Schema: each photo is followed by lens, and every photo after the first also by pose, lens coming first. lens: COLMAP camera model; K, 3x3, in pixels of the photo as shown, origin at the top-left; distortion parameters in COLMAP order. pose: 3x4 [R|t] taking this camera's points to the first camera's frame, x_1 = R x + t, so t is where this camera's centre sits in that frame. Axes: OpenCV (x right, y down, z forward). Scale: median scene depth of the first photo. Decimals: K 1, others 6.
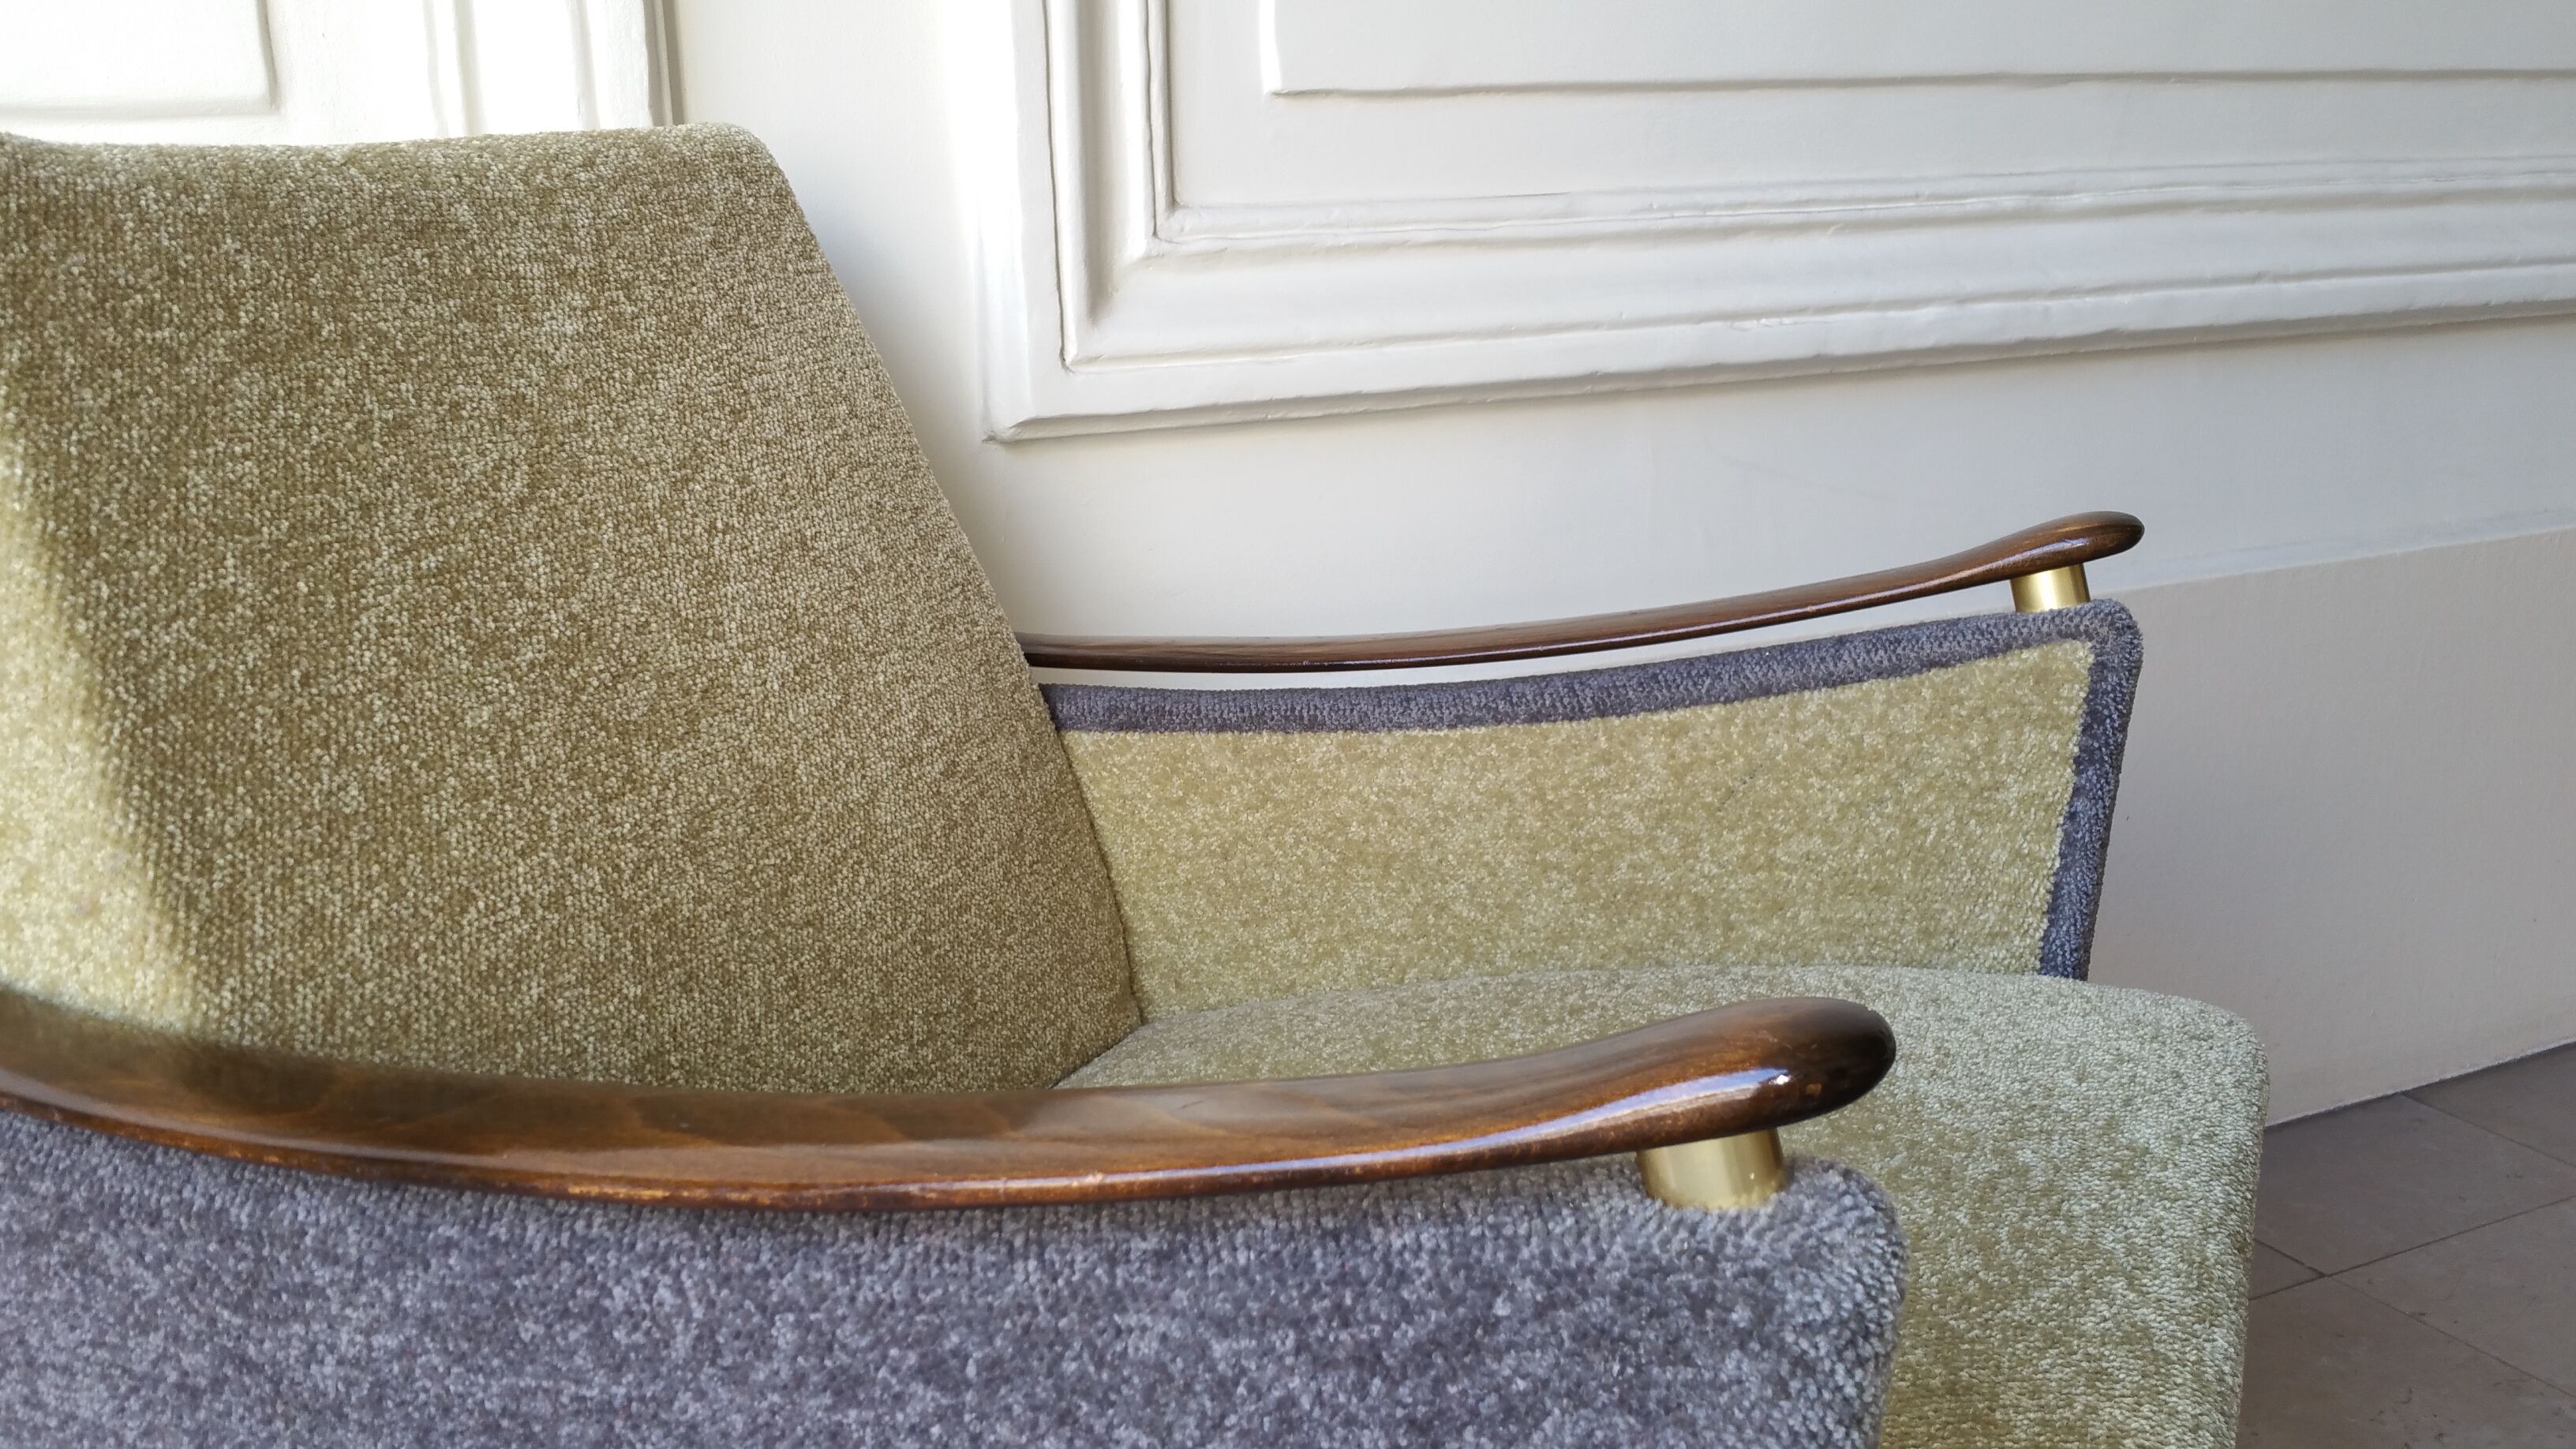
lens RADIAL K [[2409.4, 0, 1275.4], [0, 2409.4, 757.7], [0, 0, 1]] dist [0.163627, -0.379496]
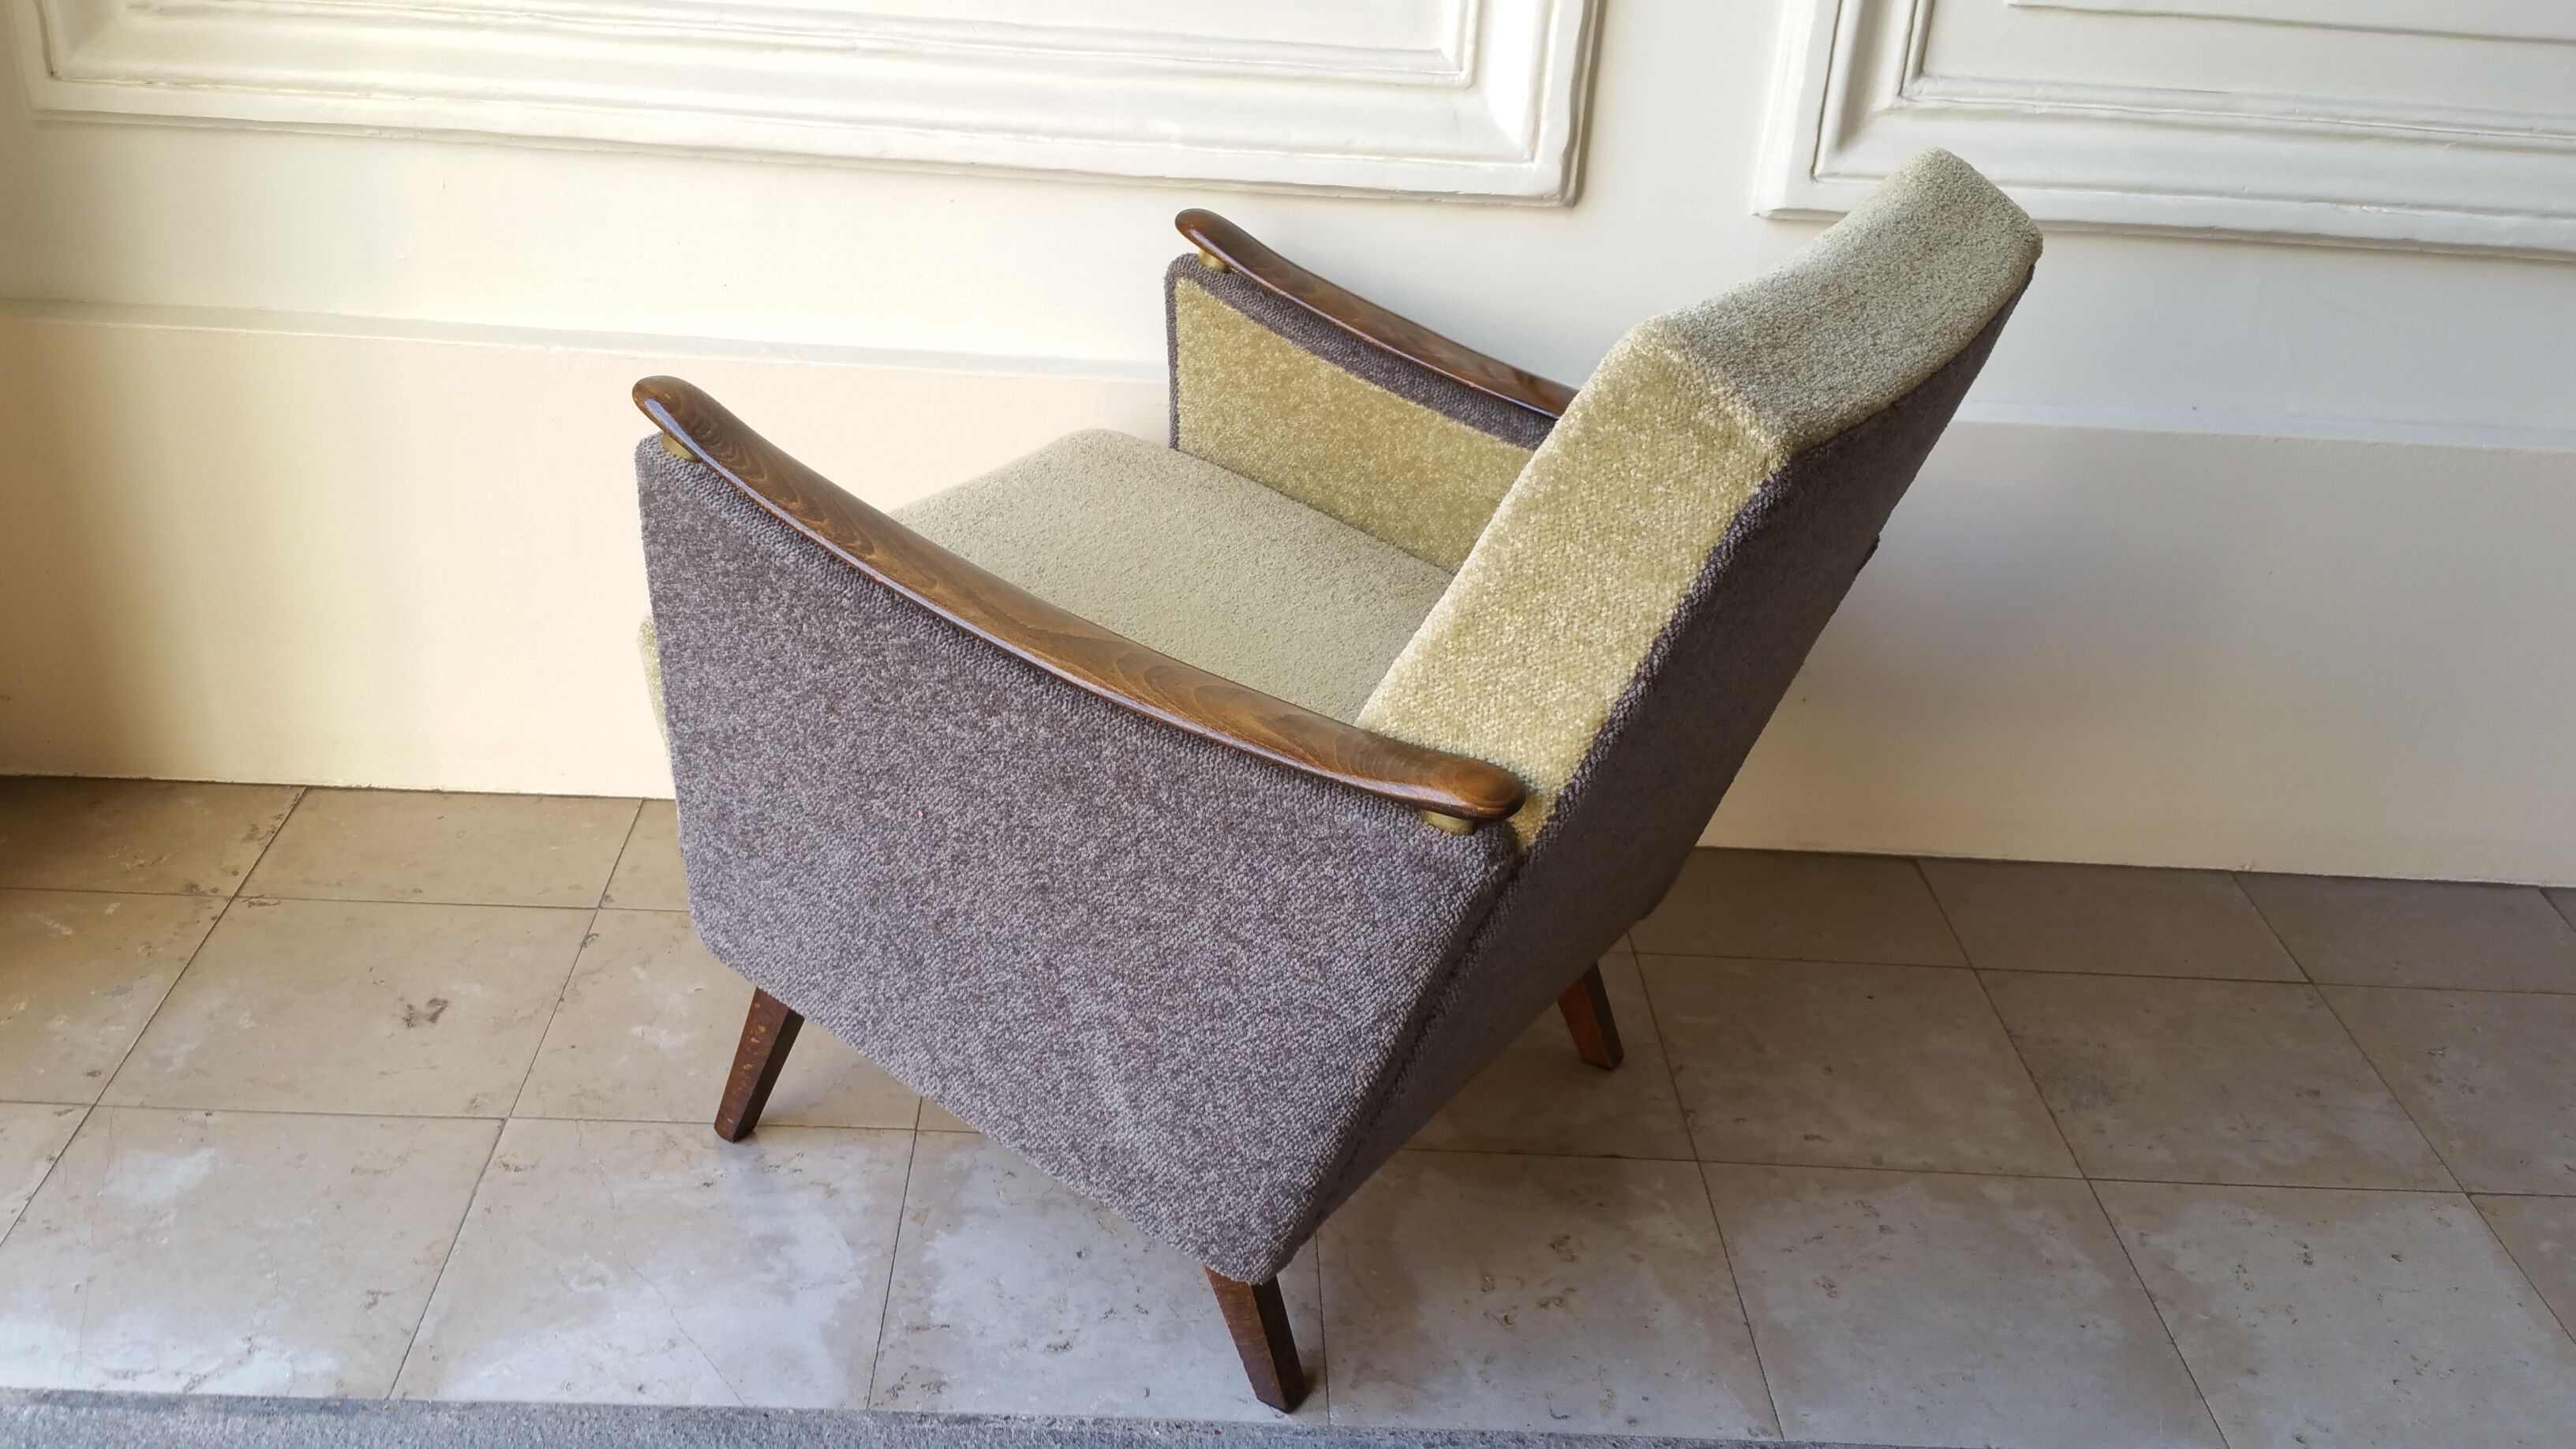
lens RADIAL K [[2409.4, 0, 1275.4], [0, 2409.4, 757.7], [0, 0, 1]] dist [0.163627, -0.379496]
pose [[0.898430, 0.264255, -0.350703, 0.300149], [-0.186808, 0.952789, 0.239364, -0.140877], [0.397399, -0.149537, 0.905380, -0.727350]]
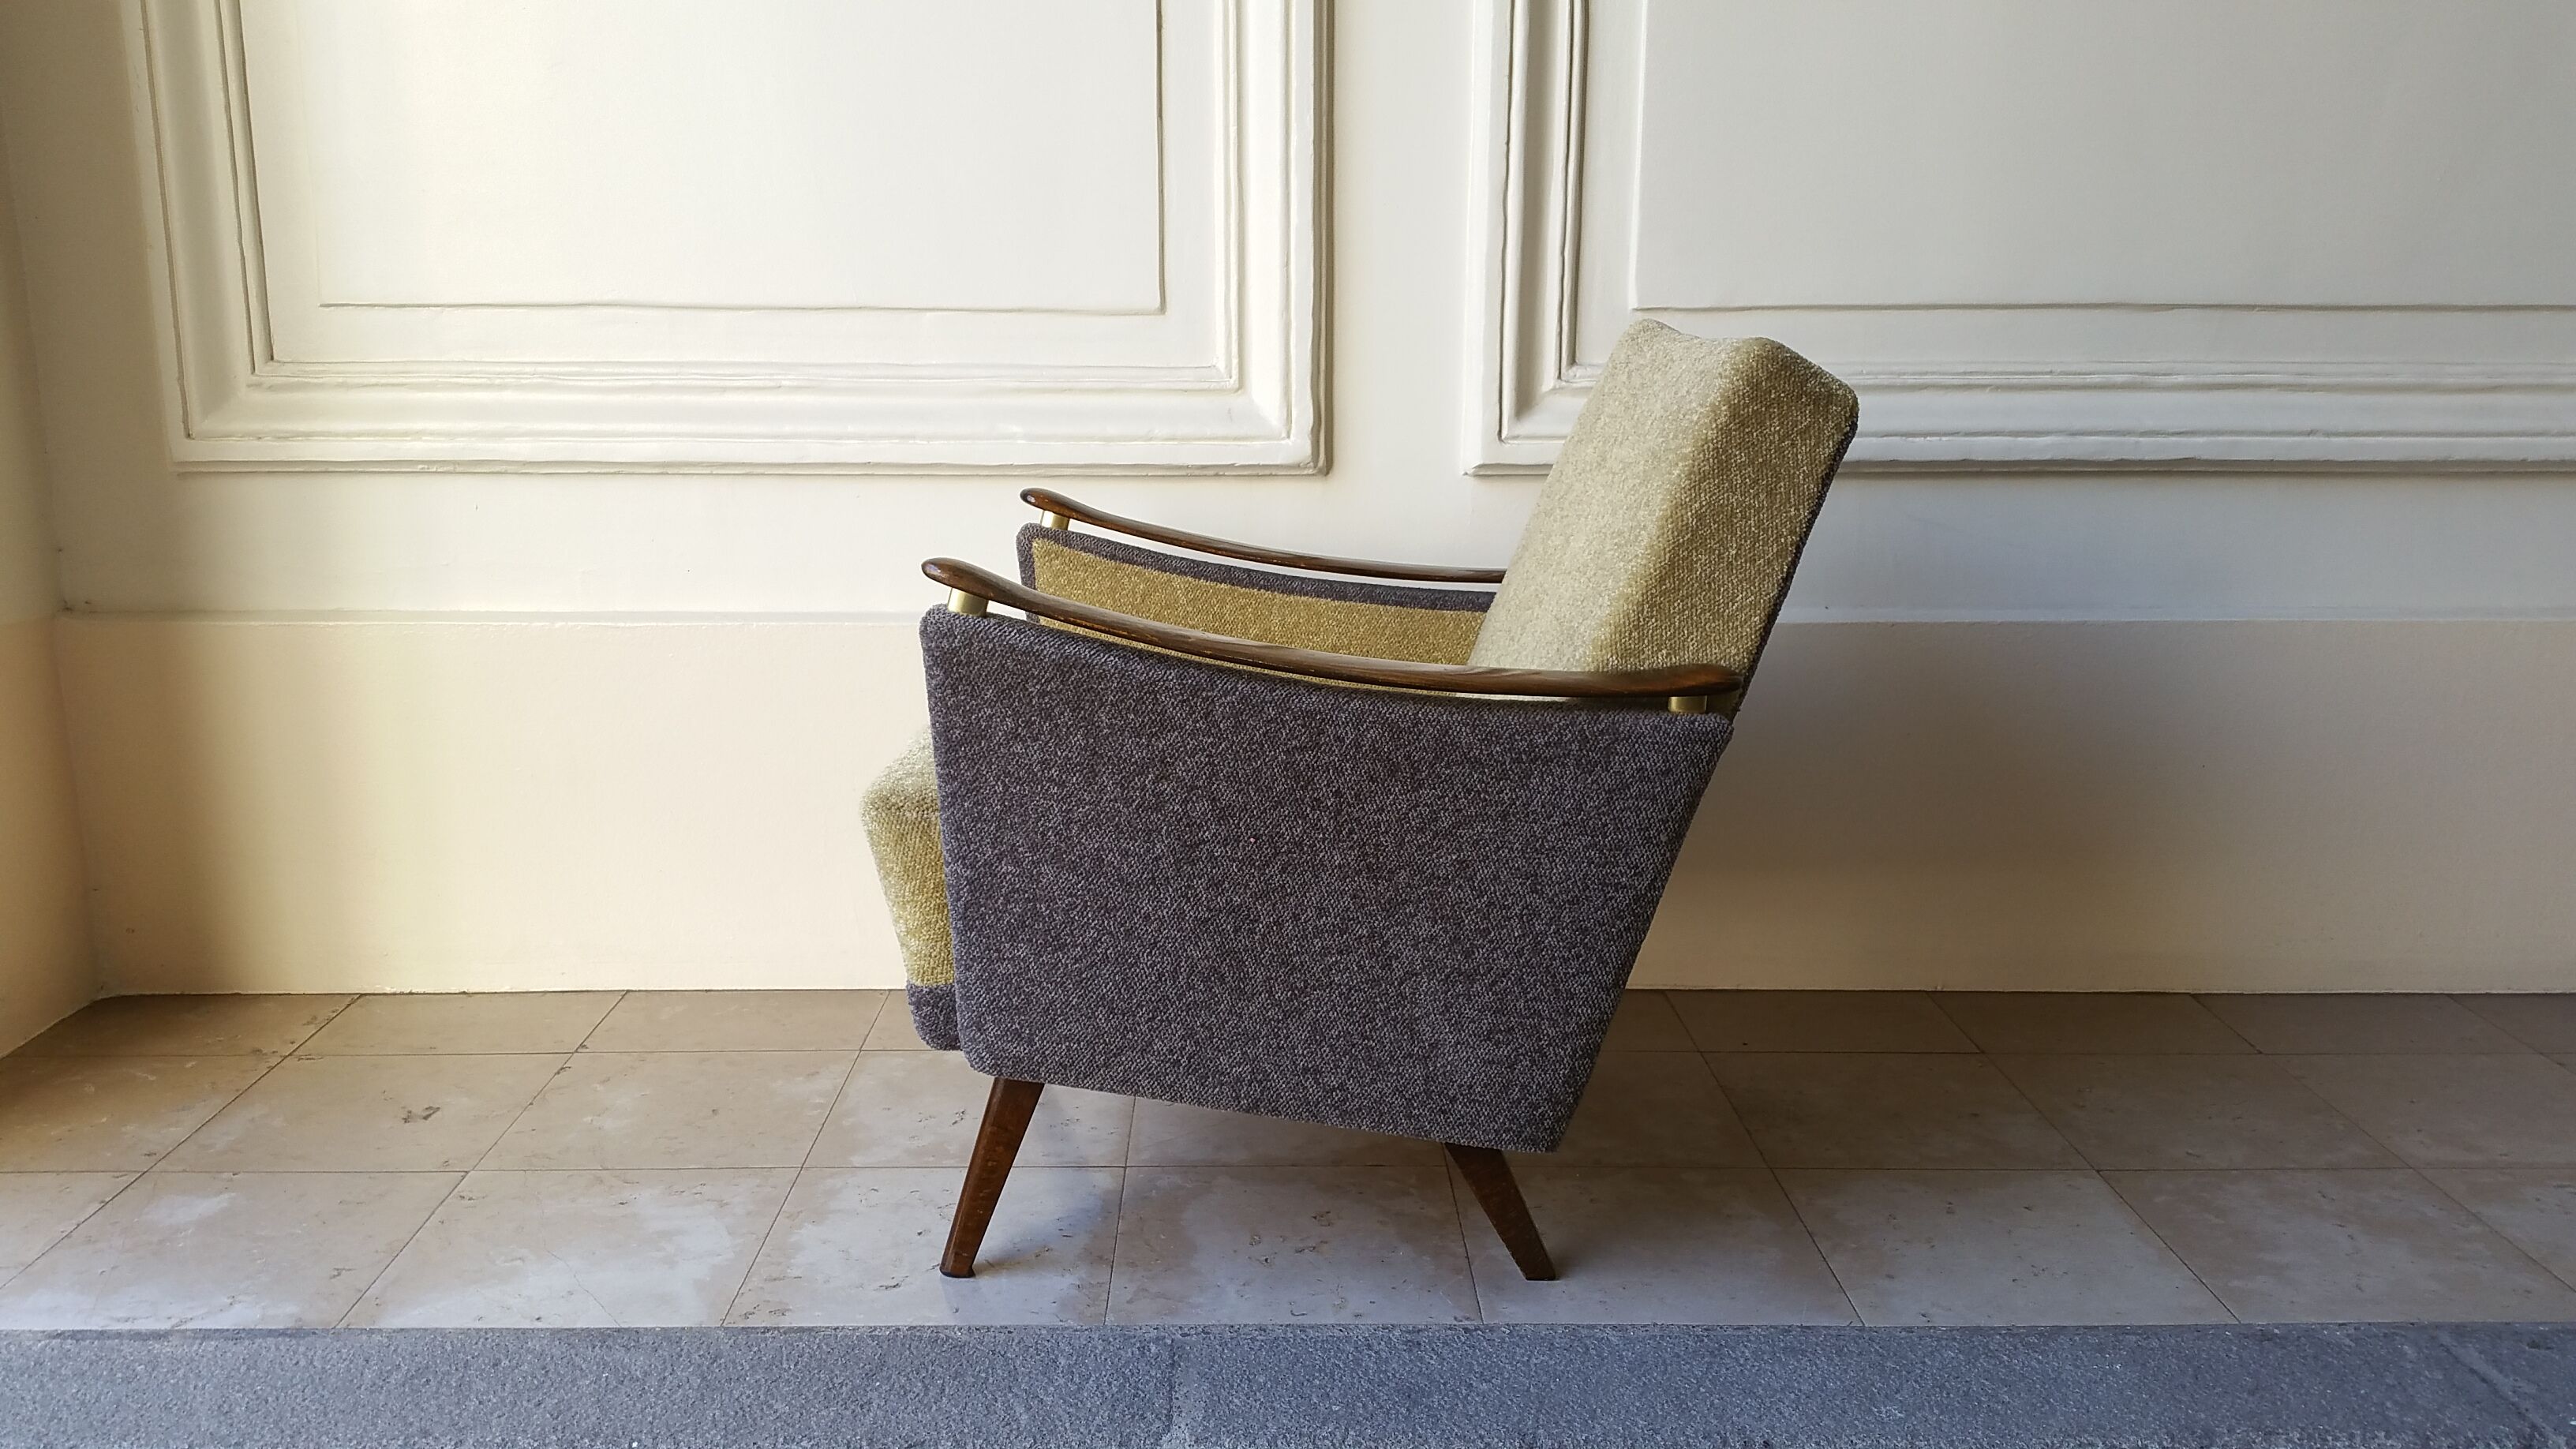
lens RADIAL K [[2068.0, 0, 1281.3], [0, 2068.0, 767.0], [0, 0, 1]] dist [0.156601, -0.357783]
pose [[0.895169, 0.115448, -0.430516, 0.647300], [-0.129386, 0.991589, -0.003125, 0.172876], [0.426535, 0.058500, 0.902577, -0.790735]]
